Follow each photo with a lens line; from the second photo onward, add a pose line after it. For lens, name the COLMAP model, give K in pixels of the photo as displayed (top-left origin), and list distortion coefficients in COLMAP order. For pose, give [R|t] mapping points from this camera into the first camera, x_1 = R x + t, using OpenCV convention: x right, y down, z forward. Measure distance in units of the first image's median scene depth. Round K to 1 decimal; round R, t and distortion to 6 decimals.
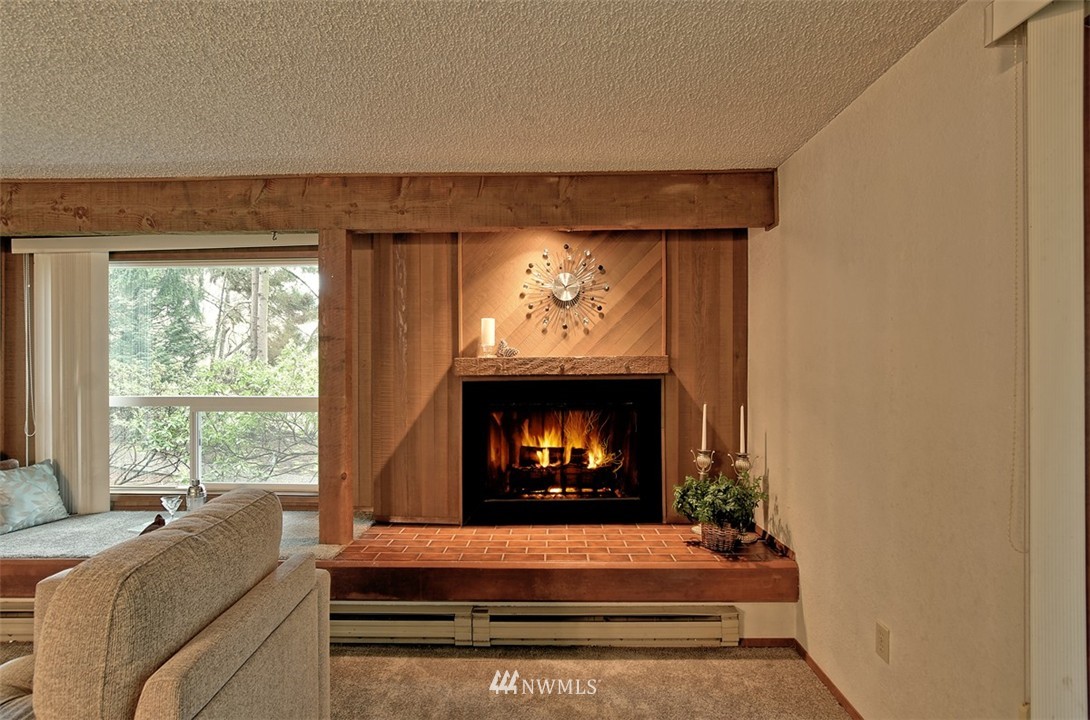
lens RADIAL K [[536.7, 0, 541.9], [0, 536.7, 359.2], [0, 0, 1]] dist [-0.034543, 0.016013]
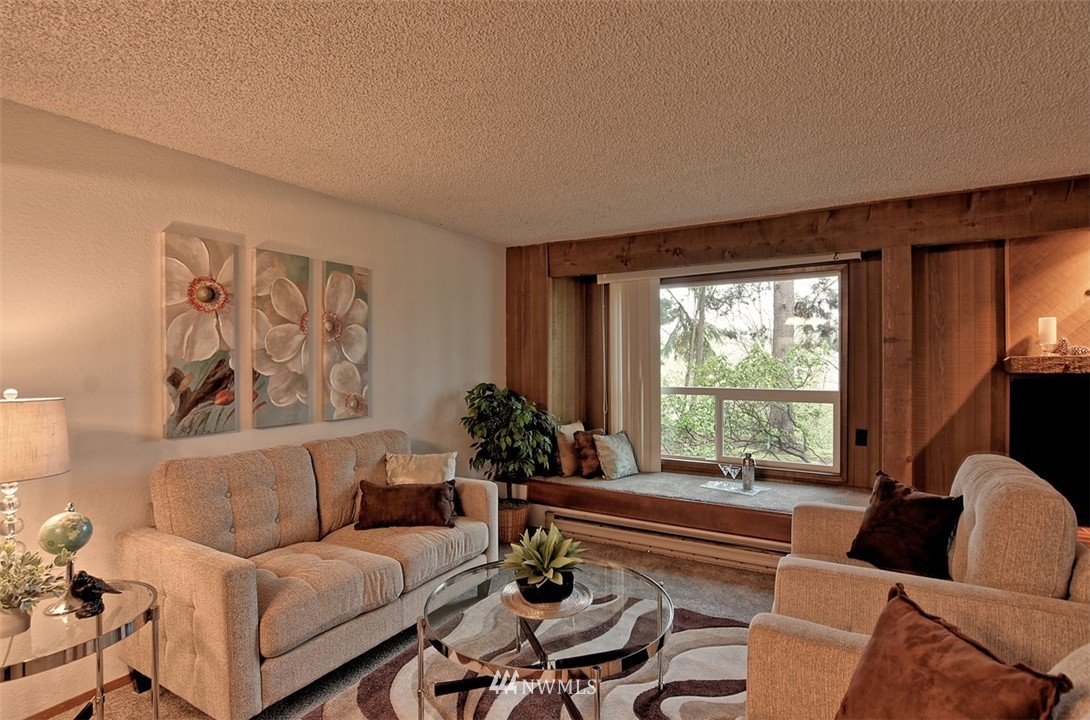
lens RADIAL K [[536.7, 0, 541.9], [0, 536.7, 359.2], [0, 0, 1]] dist [-0.034543, 0.016013]
pose [[0.863619, -0.000671, -0.504144, -0.416943], [0.000281, 1.000000, -0.000849, 0.003566], [0.504144, 0.000592, 0.863619, -0.339656]]
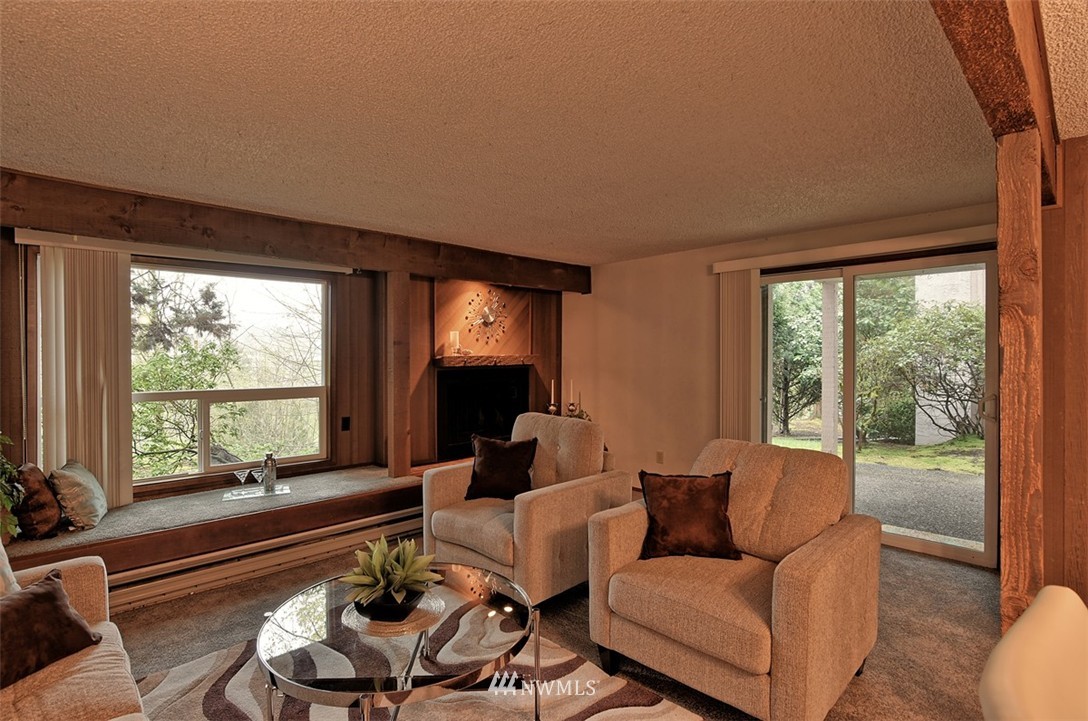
lens RADIAL K [[535.7, 0, 540.9], [0, 535.7, 359.7], [0, 0, 1]] dist [-0.034543, 0.016013]
pose [[0.706182, -0.004531, 0.708016, -1.040963], [0.003620, 0.999990, 0.002789, 0.005681], [-0.708021, 0.000593, 0.706191, -0.318488]]
